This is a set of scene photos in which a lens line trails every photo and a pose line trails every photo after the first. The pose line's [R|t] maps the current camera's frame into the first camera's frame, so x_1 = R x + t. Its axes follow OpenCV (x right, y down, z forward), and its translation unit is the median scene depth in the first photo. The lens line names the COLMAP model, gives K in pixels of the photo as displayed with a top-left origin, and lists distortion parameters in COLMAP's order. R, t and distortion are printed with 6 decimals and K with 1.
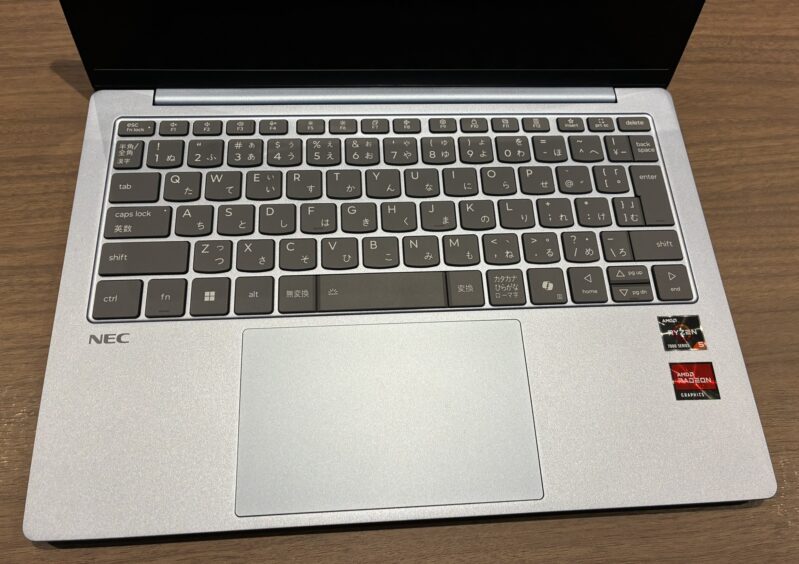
lens RADIAL K [[646.7, 0, 394.1], [0, 646.7, 284.9], [0, 0, 1]] dist [0.014659, 0.000020]
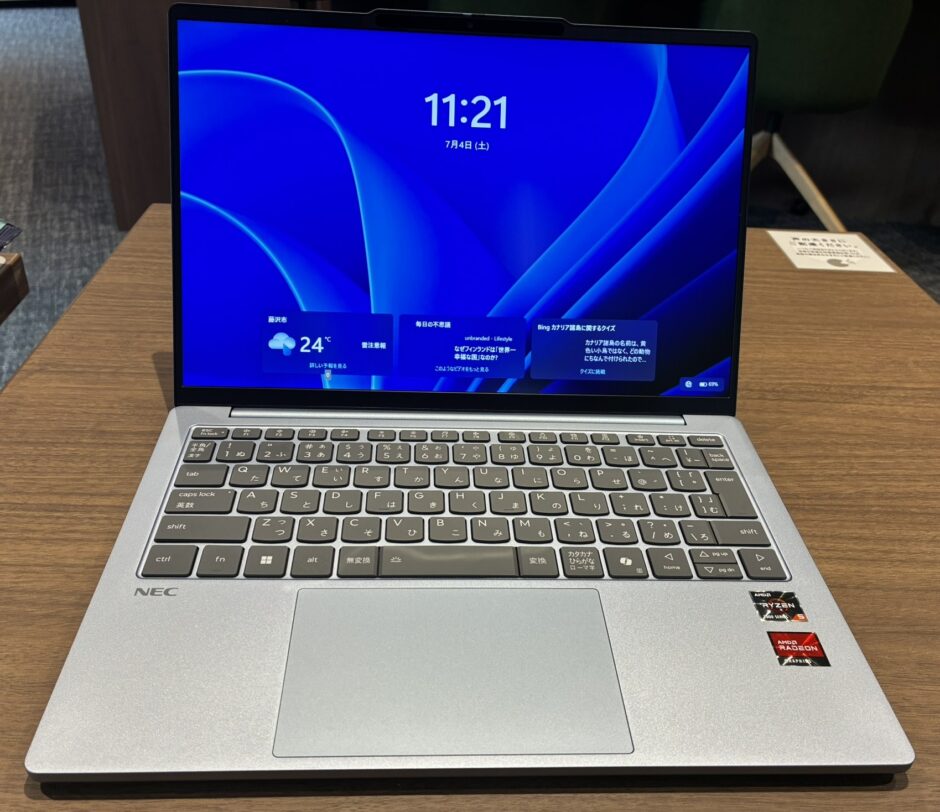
lens RADIAL K [[910.7, 0, 468.5], [0, 910.7, 405.5], [0, 0, 1]] dist [0.030955, 0.000000]
pose [[0.999914, -0.005075, -0.012121, 0.026916], [-0.002485, 0.832746, -0.553649, 0.535502], [0.012903, 0.553631, 0.832662, -0.221254]]
